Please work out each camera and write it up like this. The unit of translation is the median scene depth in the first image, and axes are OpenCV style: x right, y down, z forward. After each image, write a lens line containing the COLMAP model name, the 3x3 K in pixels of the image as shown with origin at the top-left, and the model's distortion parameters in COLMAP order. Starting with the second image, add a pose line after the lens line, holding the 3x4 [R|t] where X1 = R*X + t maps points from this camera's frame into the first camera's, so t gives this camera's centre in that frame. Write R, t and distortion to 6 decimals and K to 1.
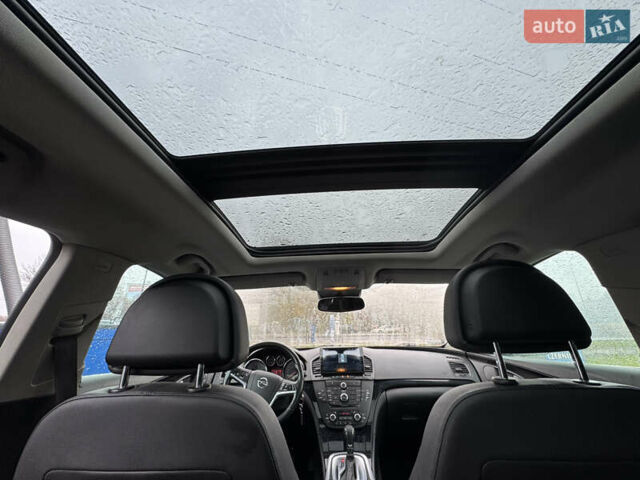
lens RADIAL K [[253.0, 0, 320.0], [0, 253.0, 240.0], [0, 0, 1]] dist [-0.001214, -0.000079]
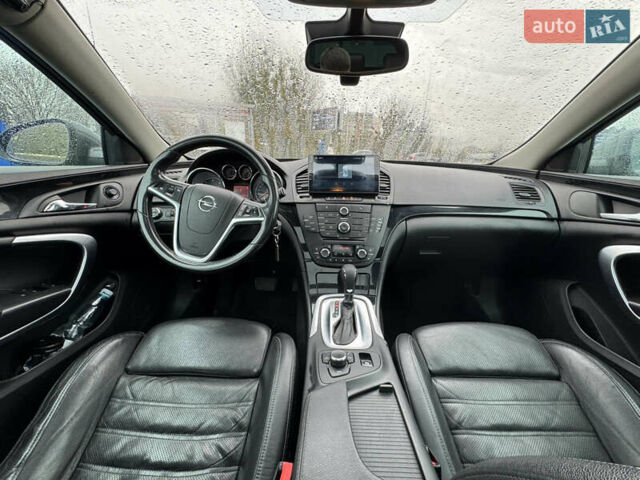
lens RADIAL K [[253.0, 0, 320.0], [0, 253.0, 240.0], [0, 0, 1]] dist [-0.001214, -0.000079]
pose [[0.998585, 0.027061, 0.045768, 0.005555], [-0.049545, 0.785969, 0.616278, 0.249803], [-0.019295, -0.617674, 0.786198, 0.467894]]
